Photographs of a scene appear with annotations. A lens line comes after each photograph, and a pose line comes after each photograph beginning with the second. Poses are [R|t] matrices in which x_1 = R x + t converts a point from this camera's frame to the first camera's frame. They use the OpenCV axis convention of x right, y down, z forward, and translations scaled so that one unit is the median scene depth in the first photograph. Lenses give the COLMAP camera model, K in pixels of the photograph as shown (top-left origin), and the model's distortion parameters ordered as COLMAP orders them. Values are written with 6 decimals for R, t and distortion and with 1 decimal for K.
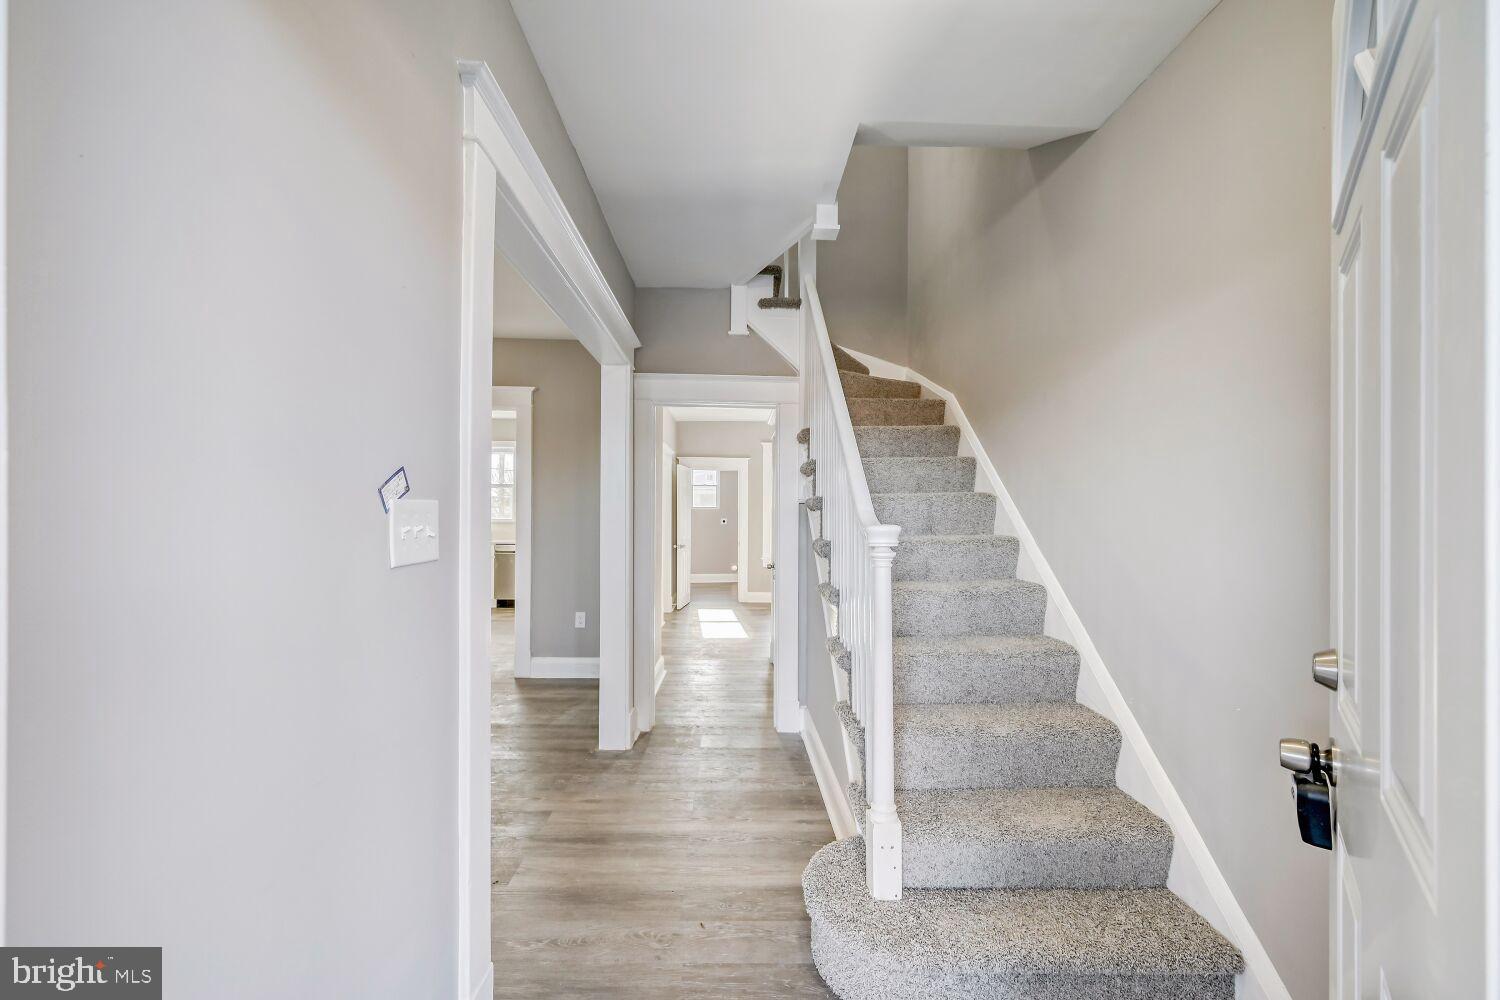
lens RADIAL K [[583.0, 0, 737.8], [0, 583.0, 516.4], [0, 0, 1]] dist [-0.001380, -0.000061]
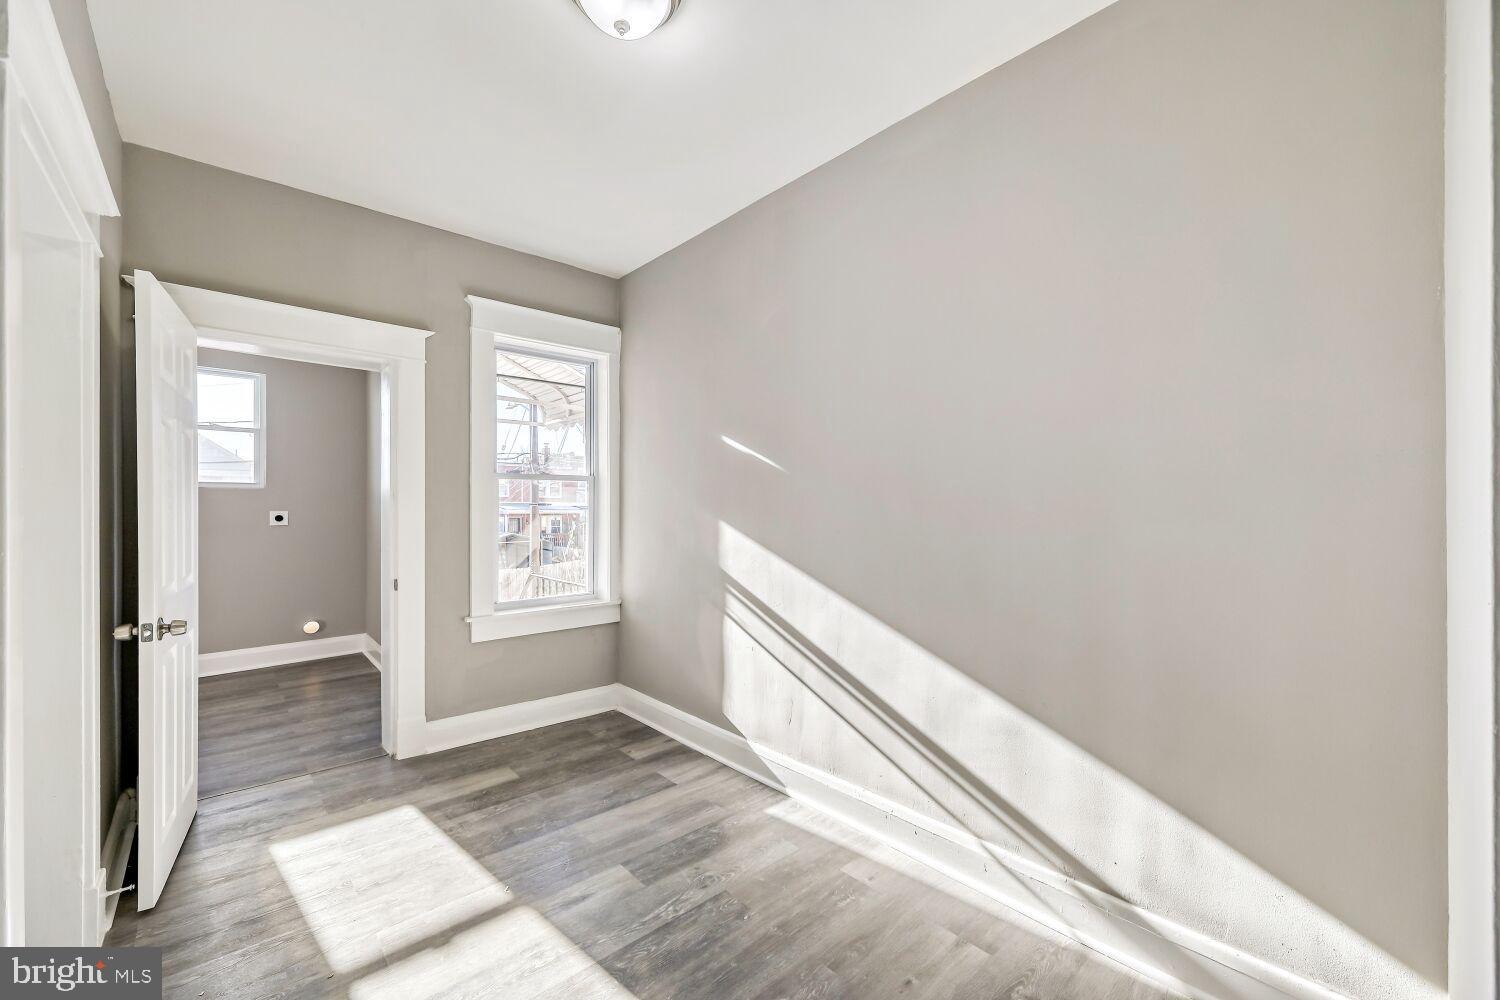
lens RADIAL K [[603.0, 0, 750.0], [0, 603.0, 500.0], [0, 0, 1]] dist [0.000856, 0.000281]
pose [[0.775528, -0.006205, 0.631282, -0.058404], [0.009784, 0.999950, -0.002191, 0.006602], [-0.631237, 0.007876, 0.775550, 0.574200]]
